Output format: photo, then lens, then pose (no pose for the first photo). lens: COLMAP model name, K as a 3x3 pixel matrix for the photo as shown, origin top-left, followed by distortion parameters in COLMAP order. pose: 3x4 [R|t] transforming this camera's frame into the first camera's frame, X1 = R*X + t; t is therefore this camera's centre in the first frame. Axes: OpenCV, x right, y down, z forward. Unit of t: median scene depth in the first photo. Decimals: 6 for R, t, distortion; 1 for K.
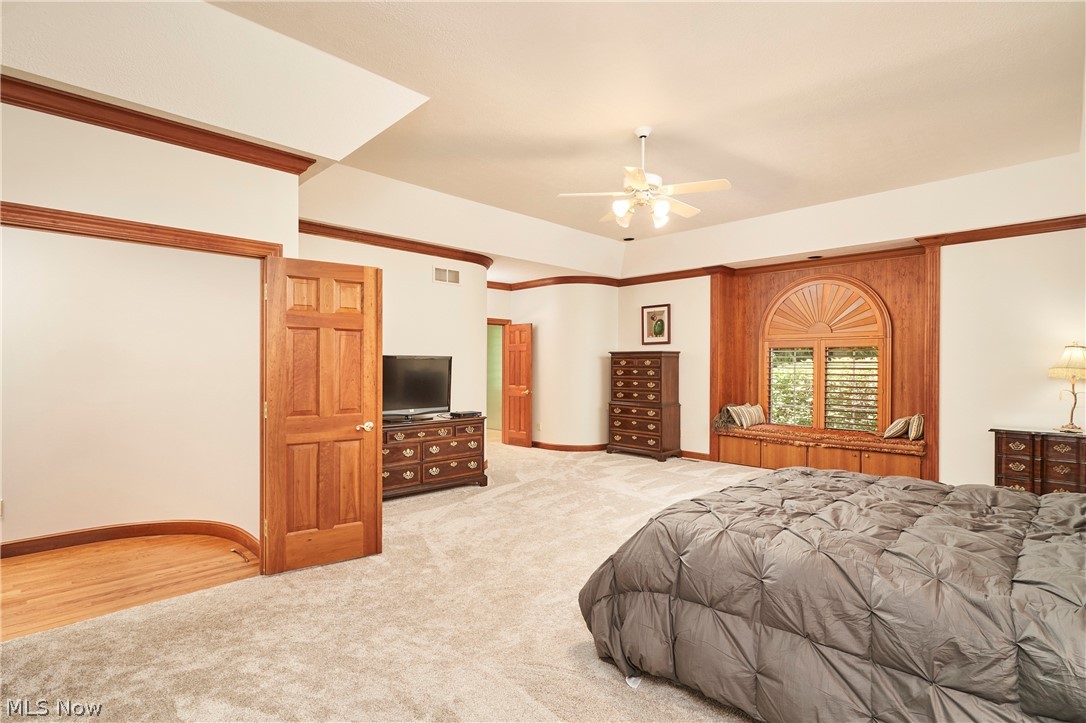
lens RADIAL K [[522.3, 0, 545.6], [0, 522.3, 366.9], [0, 0, 1]] dist [-0.004612, 0.002077]
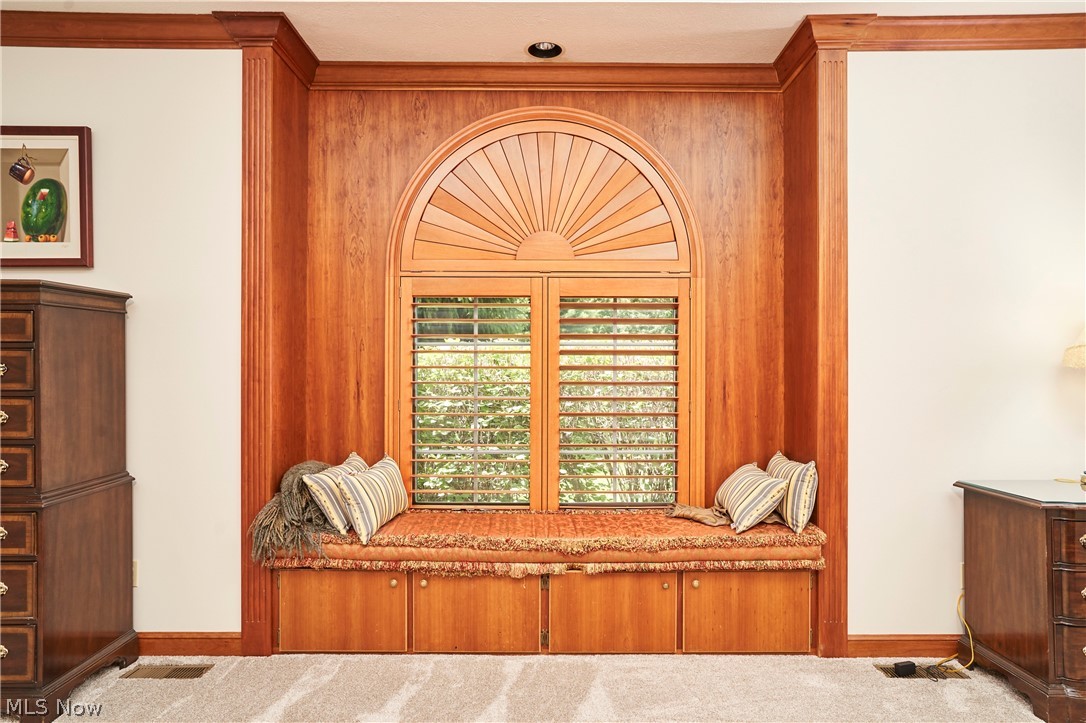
lens RADIAL K [[639.9, 0, 547.2], [0, 639.9, 368.7], [0, 0, 1]] dist [-0.008480, 0.006806]
pose [[0.703614, -0.005894, 0.710558, 0.176745], [0.004573, 0.999982, 0.003766, 0.011902], [-0.710568, 0.000599, 0.703628, 0.614371]]
